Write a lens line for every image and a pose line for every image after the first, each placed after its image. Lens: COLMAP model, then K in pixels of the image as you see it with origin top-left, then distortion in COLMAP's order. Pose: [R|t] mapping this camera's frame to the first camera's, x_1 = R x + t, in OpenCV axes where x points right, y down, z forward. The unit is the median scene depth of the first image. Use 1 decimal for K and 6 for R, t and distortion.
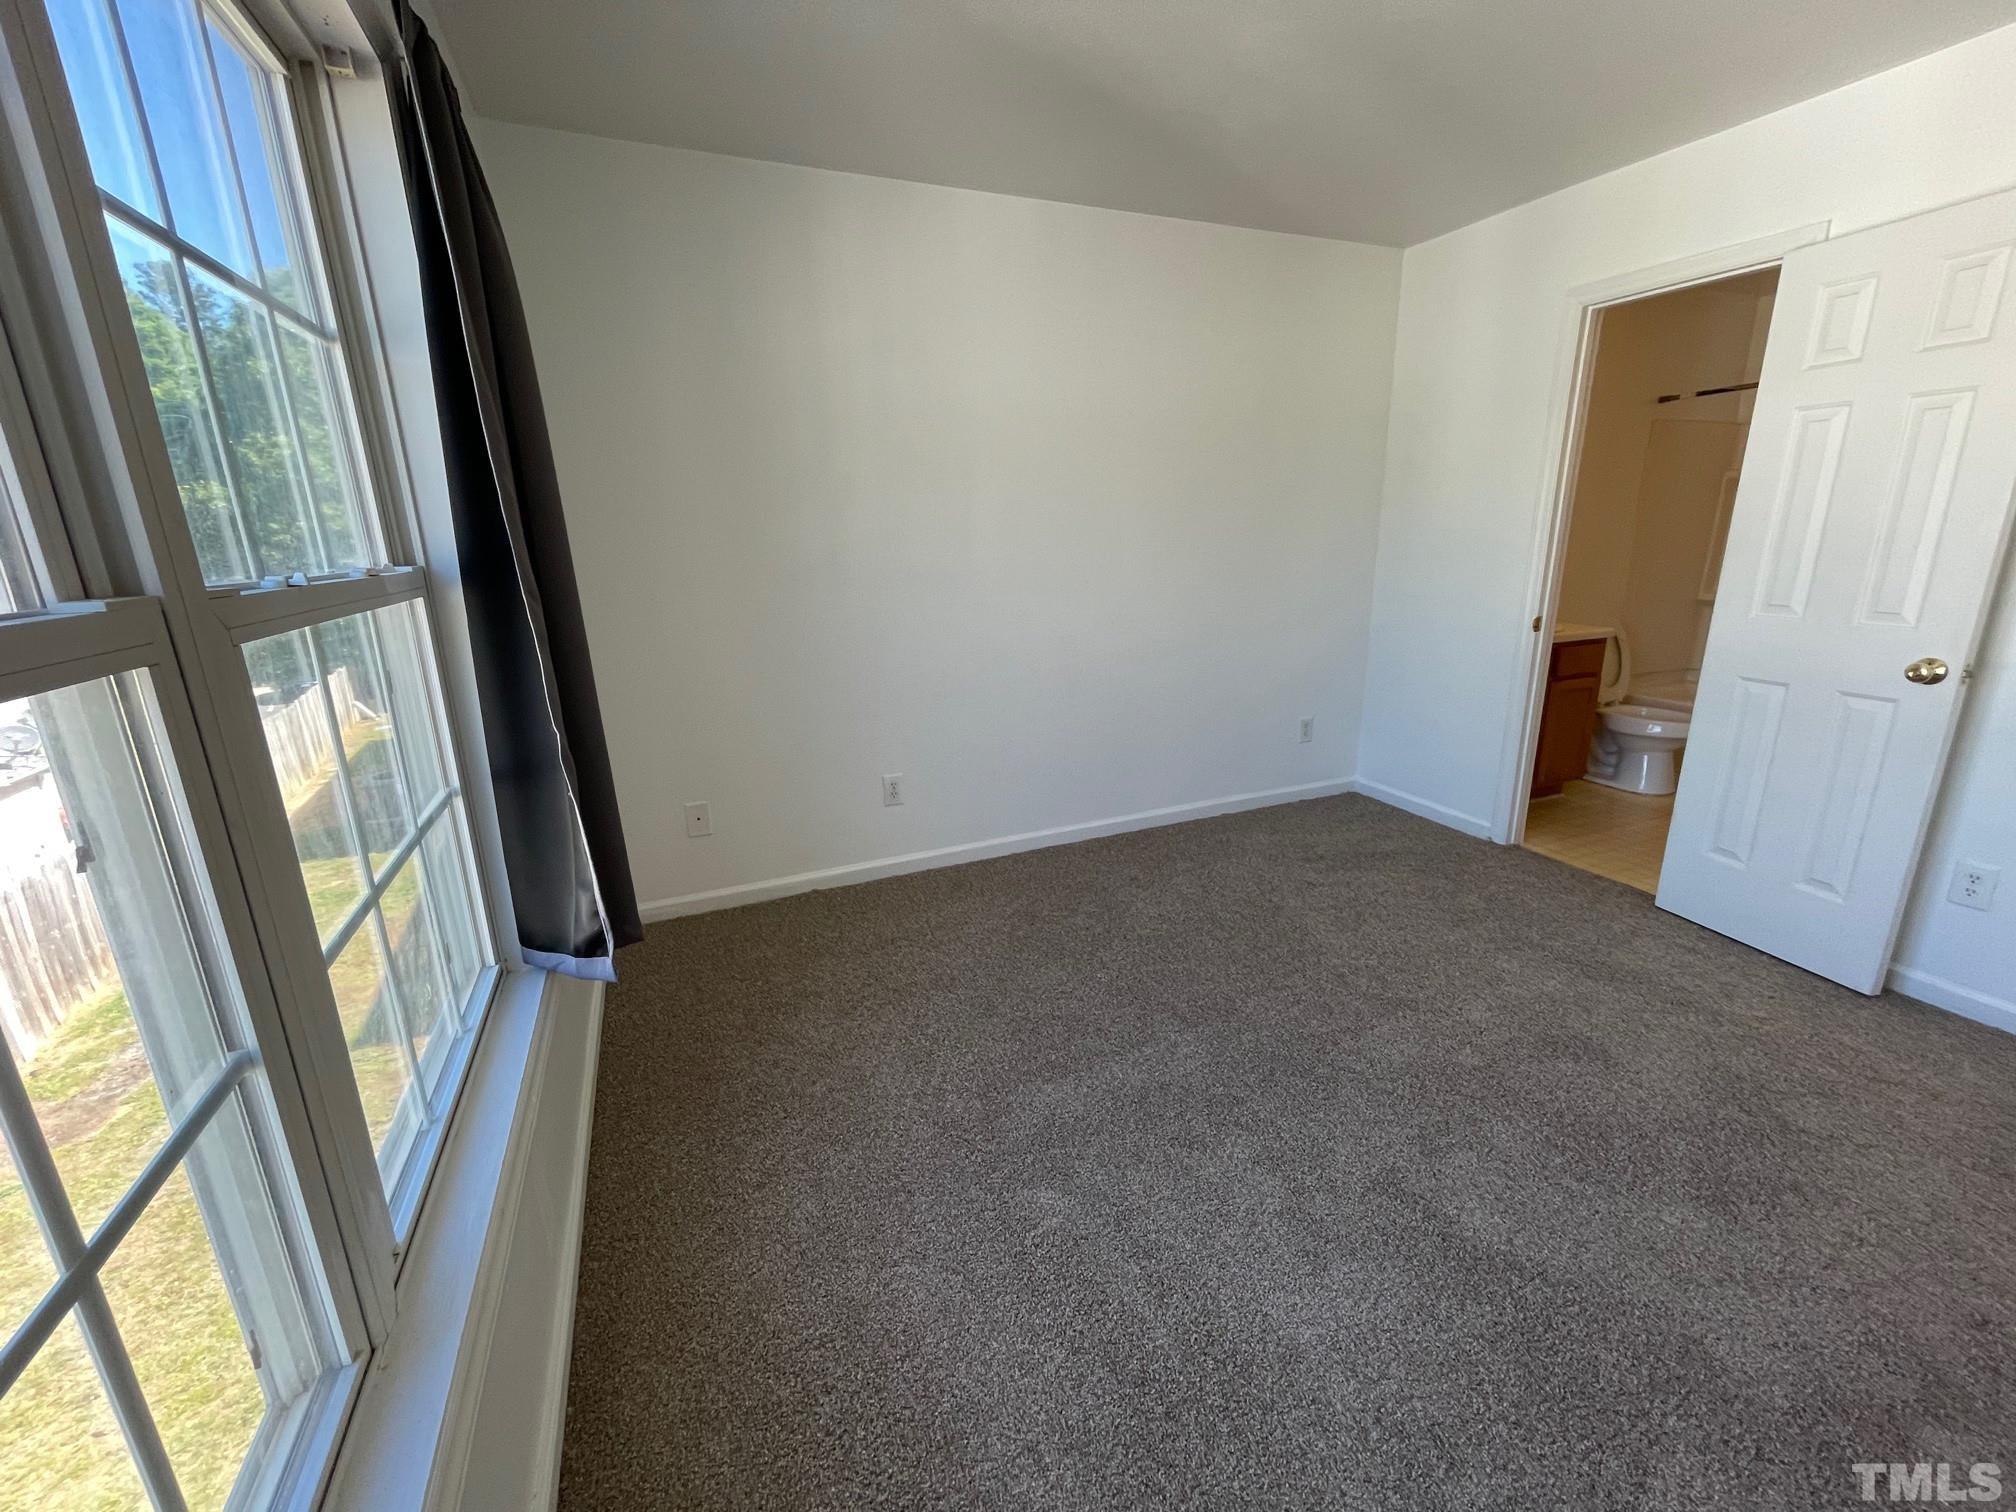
lens RADIAL K [[818.8, 0, 1007.1], [0, 818.8, 750.1], [0, 0, 1]] dist [-0.002830, 0.000887]
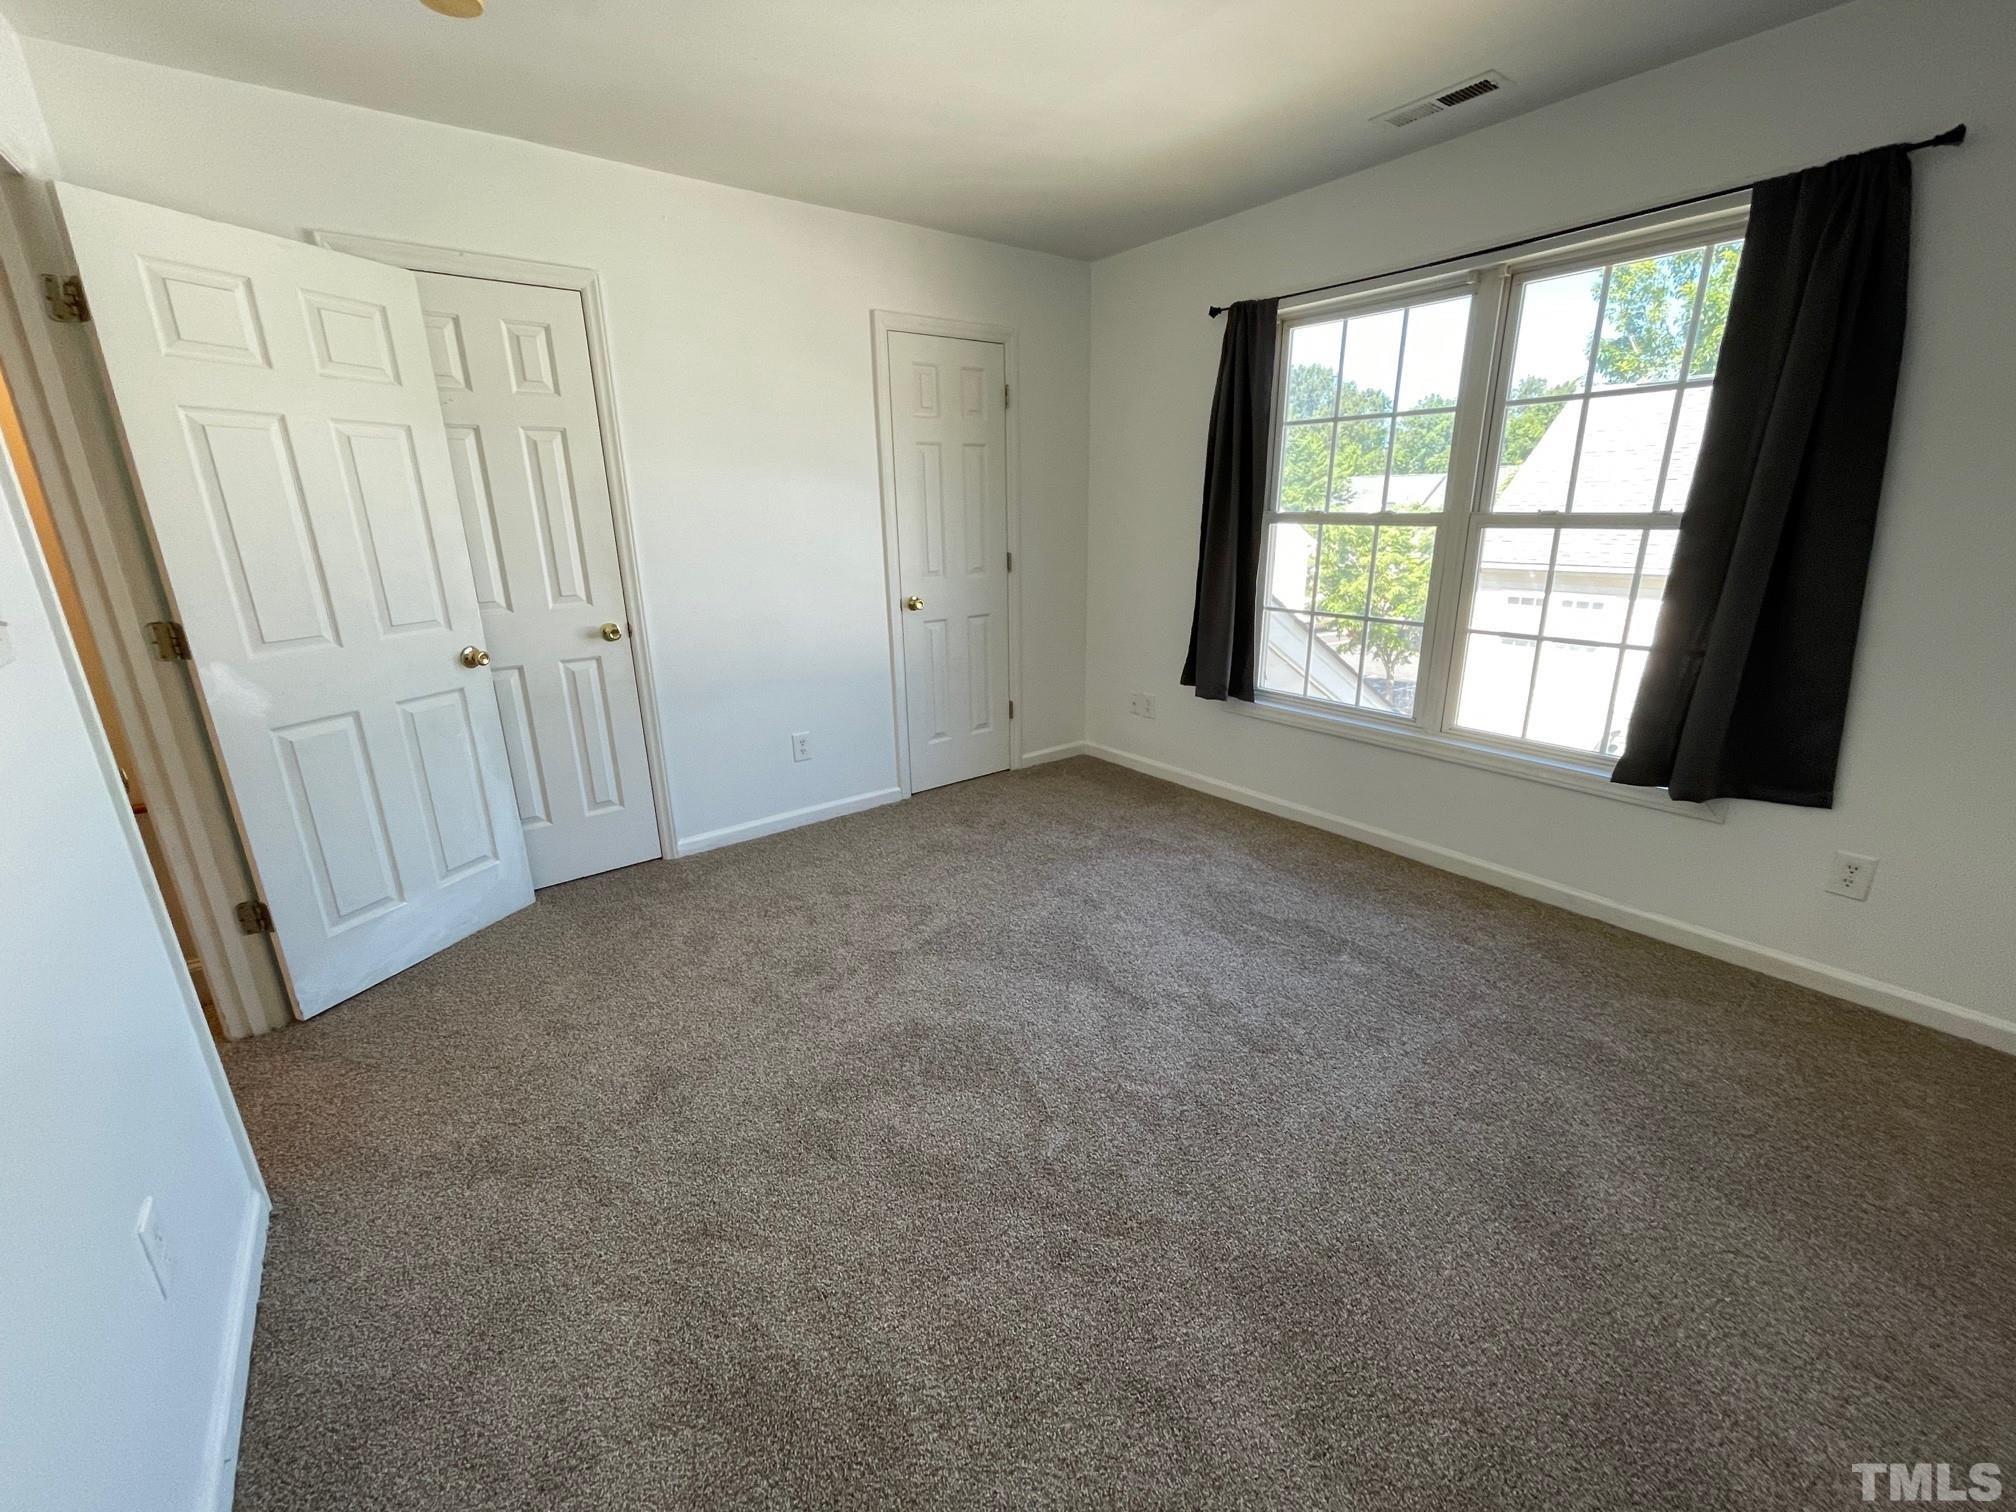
lens RADIAL K [[818.8, 0, 999.5], [0, 818.8, 750.2], [0, 0, 1]] dist [-0.002830, 0.000887]
pose [[-0.968973, 0.113976, -0.219320, 0.612254], [-0.019521, 0.849272, 0.527594, -0.347322], [0.246395, 0.515506, -0.820697, 1.199070]]
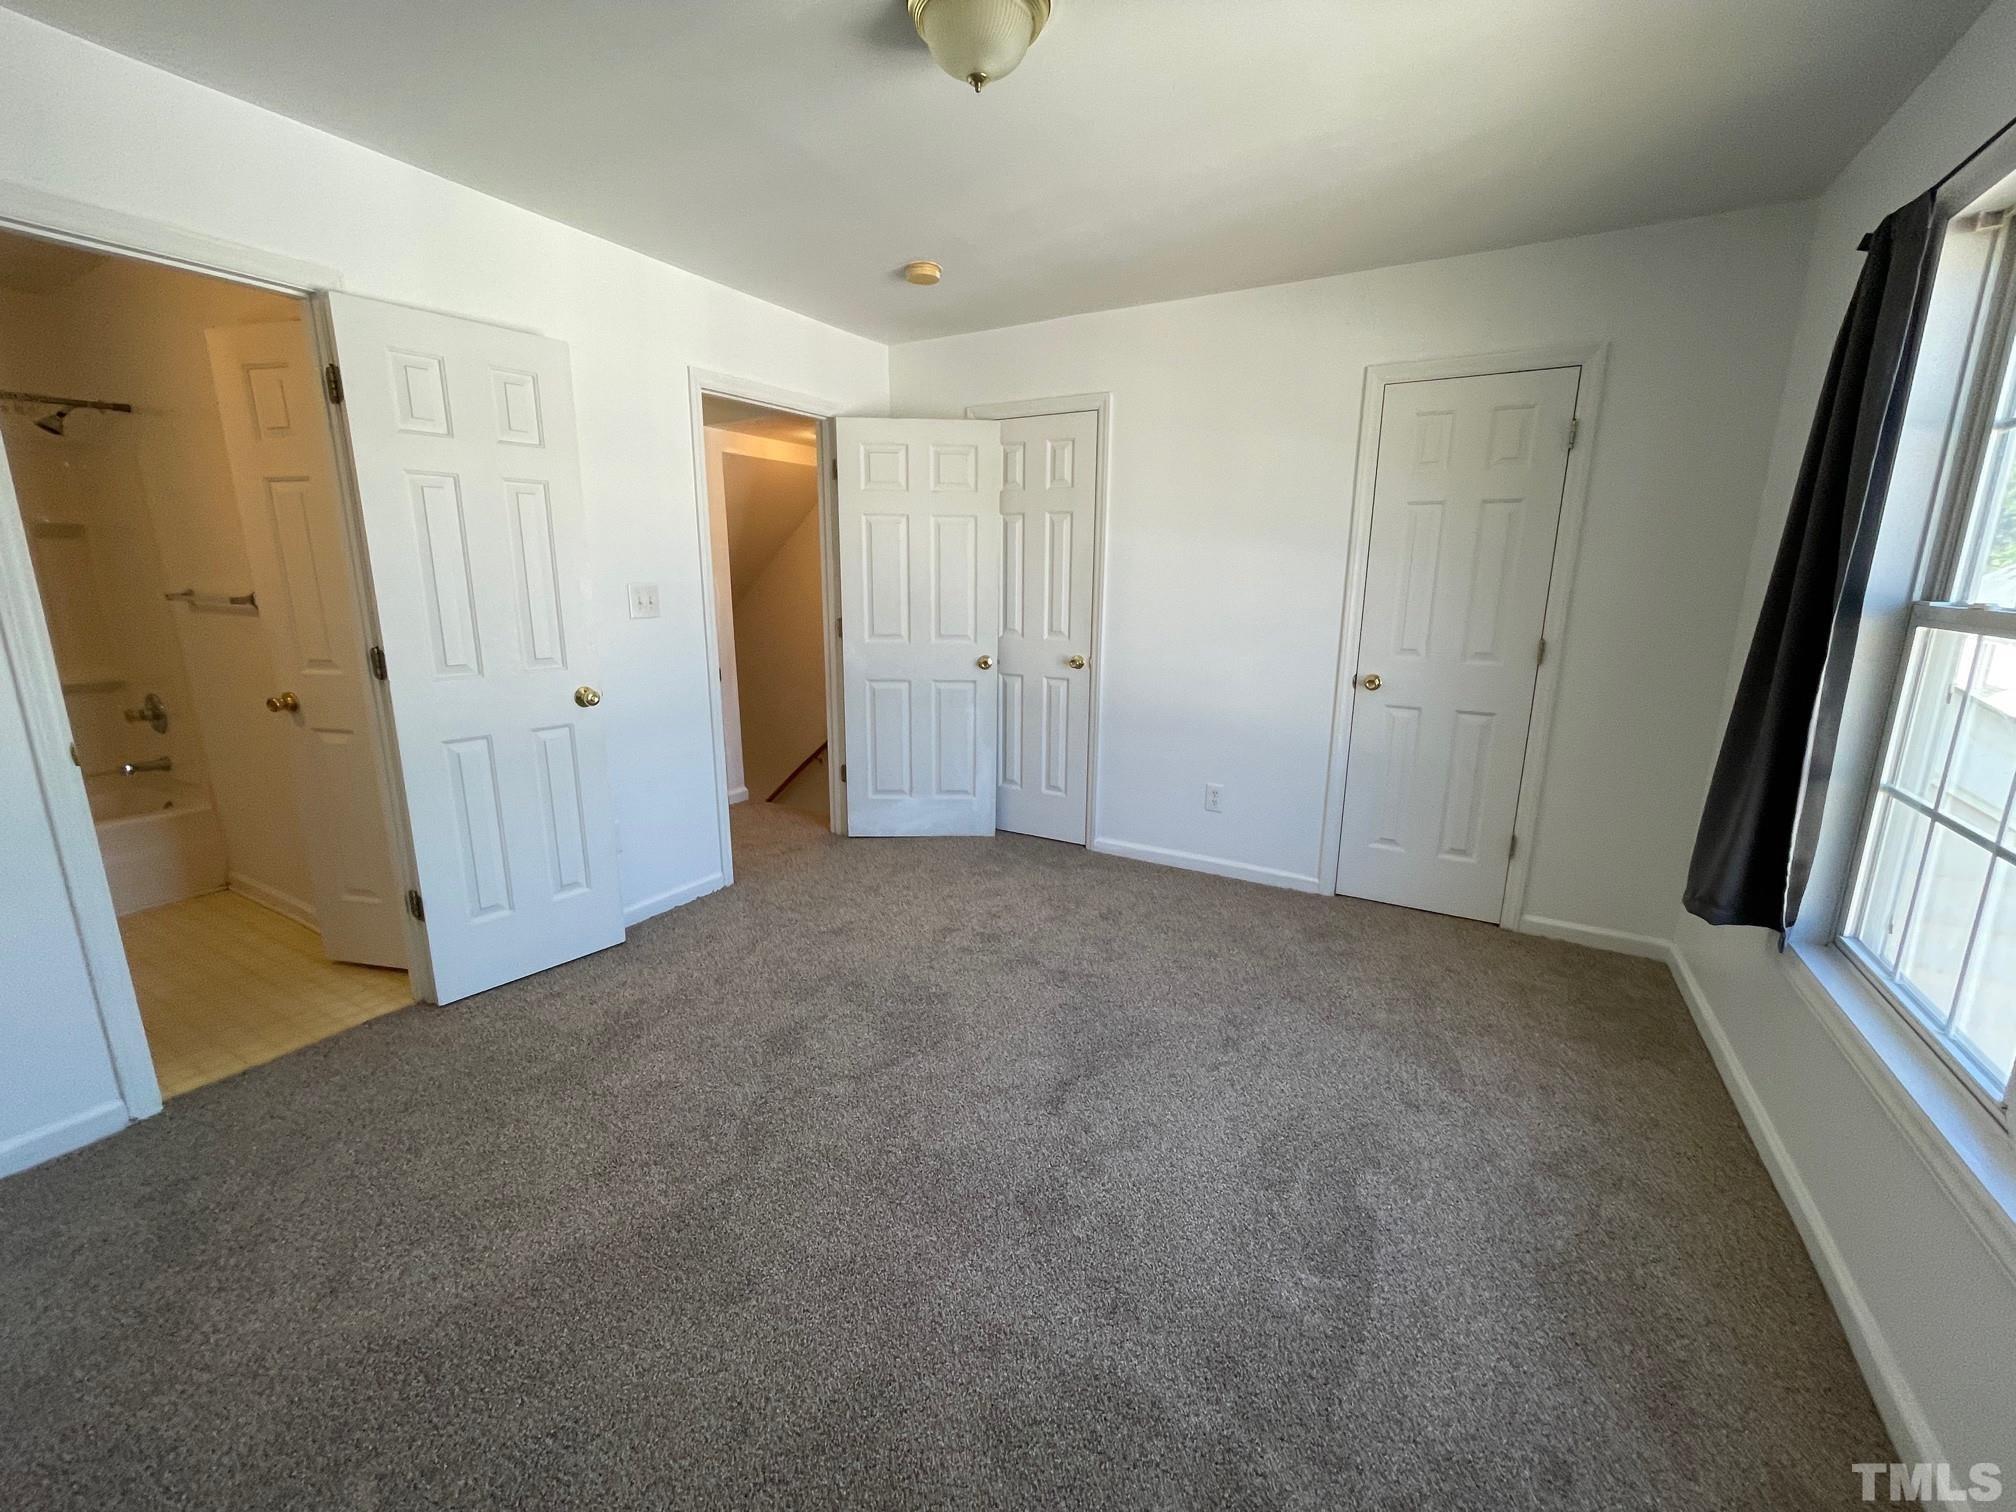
lens RADIAL K [[818.8, 0, 993.1], [0, 818.8, 747.4], [0, 0, 1]] dist [-0.002830, 0.000887]
pose [[-0.590847, -0.146406, 0.793389, -0.252607], [0.218942, 0.917396, 0.332338, -0.259968], [-0.776508, 0.370067, -0.509986, 0.982251]]
